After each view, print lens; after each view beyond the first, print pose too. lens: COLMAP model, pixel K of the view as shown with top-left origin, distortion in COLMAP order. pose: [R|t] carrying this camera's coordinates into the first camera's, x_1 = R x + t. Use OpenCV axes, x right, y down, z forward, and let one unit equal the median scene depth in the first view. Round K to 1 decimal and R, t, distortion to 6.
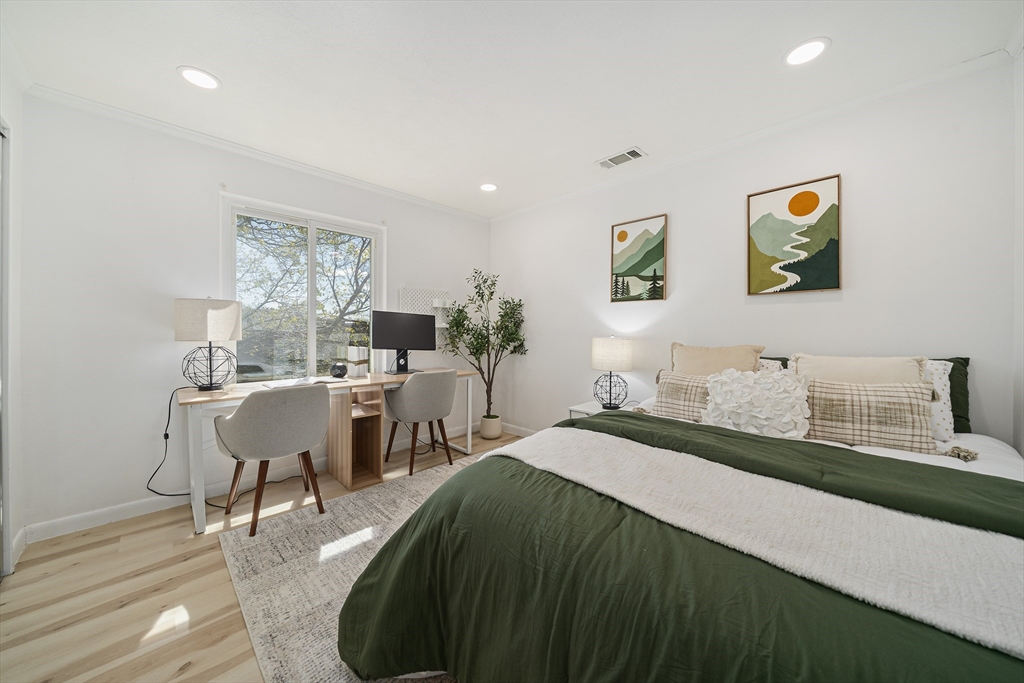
lens RADIAL K [[357.5, 0, 512.7], [0, 357.5, 333.6], [0, 0, 1]] dist [-0.006396, -0.000006]
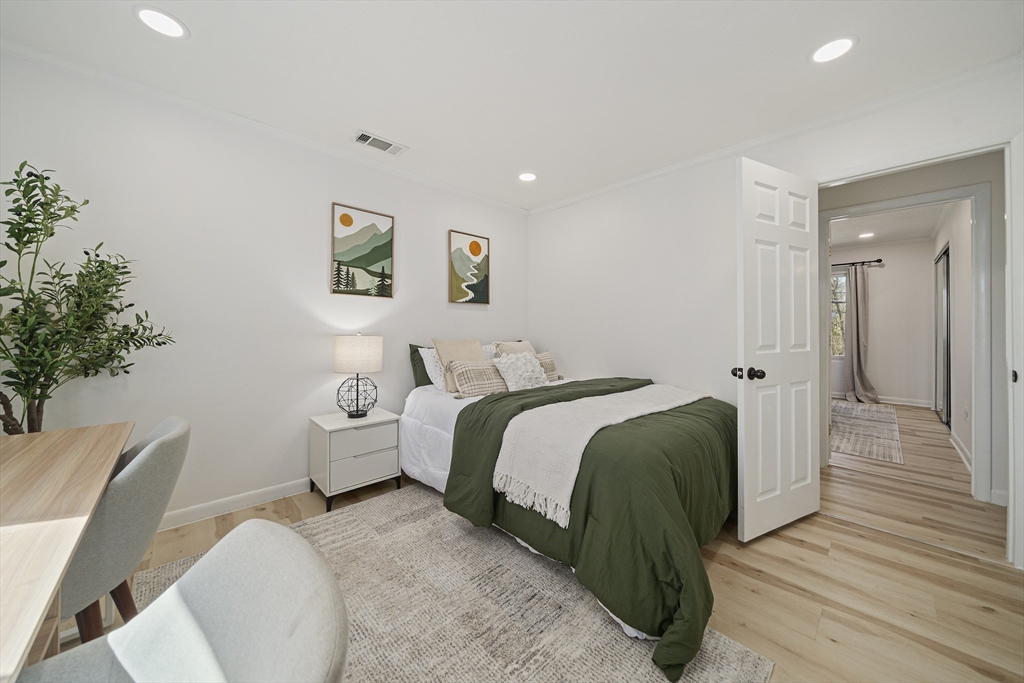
lens RADIAL K [[357.5, 0, 512.7], [0, 357.5, 333.6], [0, 0, 1]] dist [-0.006396, -0.000006]
pose [[0.031904, -0.011476, 0.999425, -0.601643], [0.004612, 0.999925, 0.011335, -0.000792], [-0.999480, 0.004248, 0.031954, 0.601093]]
